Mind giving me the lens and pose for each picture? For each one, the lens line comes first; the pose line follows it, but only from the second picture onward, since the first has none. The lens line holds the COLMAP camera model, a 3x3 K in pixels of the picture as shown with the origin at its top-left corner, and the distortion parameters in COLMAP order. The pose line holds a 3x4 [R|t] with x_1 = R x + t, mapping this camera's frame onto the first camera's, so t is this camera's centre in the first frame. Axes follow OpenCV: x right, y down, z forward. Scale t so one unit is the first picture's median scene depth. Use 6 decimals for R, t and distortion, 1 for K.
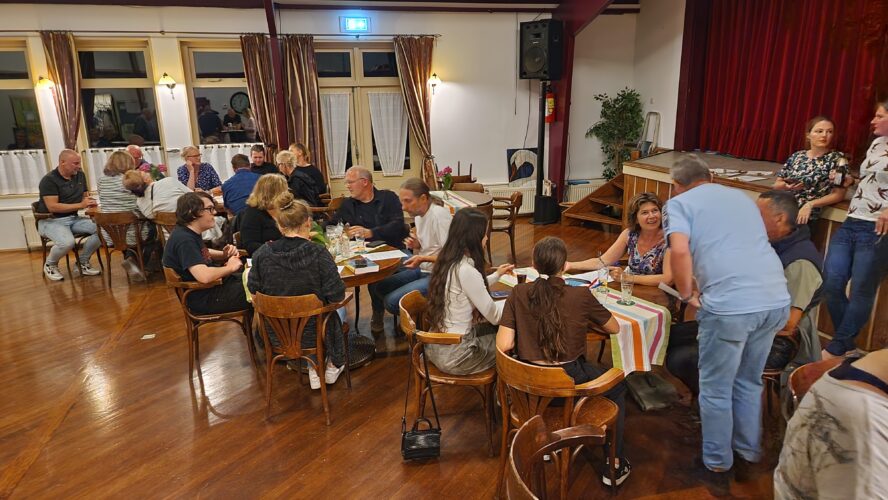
lens RADIAL K [[600.1, 0, 444.7], [0, 600.1, 250.6], [0, 0, 1]] dist [-0.002546, -0.002121]
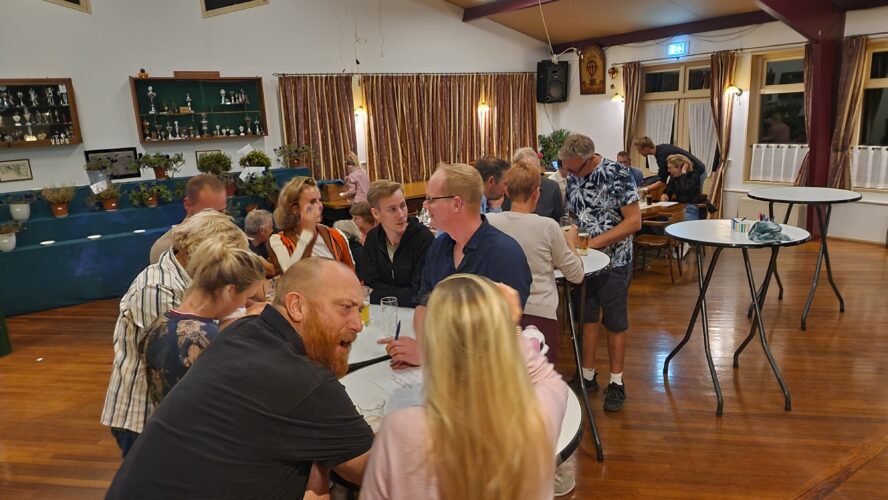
lens RADIAL K [[600.1, 0, 444.4], [0, 600.1, 249.7], [0, 0, 1]] dist [-0.002546, -0.002121]
pose [[0.247444, 0.208234, -0.946261, 0.615230], [-0.202113, 0.966241, 0.159779, -0.044064], [0.947587, 0.151716, 0.281177, 0.148908]]
